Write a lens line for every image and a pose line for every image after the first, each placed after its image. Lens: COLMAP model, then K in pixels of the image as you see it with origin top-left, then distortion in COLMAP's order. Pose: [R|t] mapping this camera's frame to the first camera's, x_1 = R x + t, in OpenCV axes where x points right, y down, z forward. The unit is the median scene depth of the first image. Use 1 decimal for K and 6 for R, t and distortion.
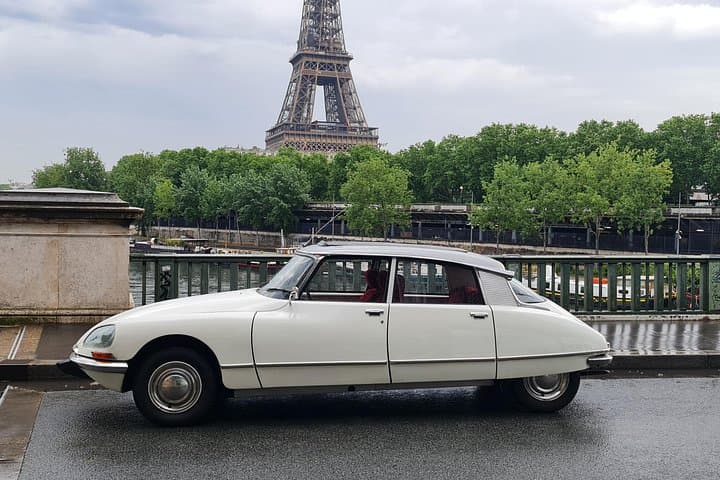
lens RADIAL K [[652.7, 0, 360.0], [0, 652.7, 240.0], [0, 0, 1]] dist [0.004671, -0.012883]
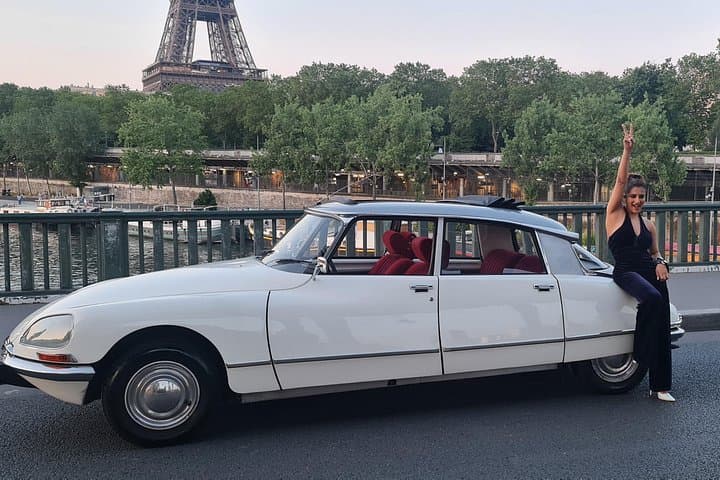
lens RADIAL K [[652.7, 0, 360.0], [0, 652.7, 240.0], [0, 0, 1]] dist [0.004671, -0.012883]
pose [[0.980796, -0.016286, 0.194357, -0.198954], [0.001038, 0.996929, 0.078299, -0.008732], [-0.195035, -0.076593, 0.977801, 0.235387]]
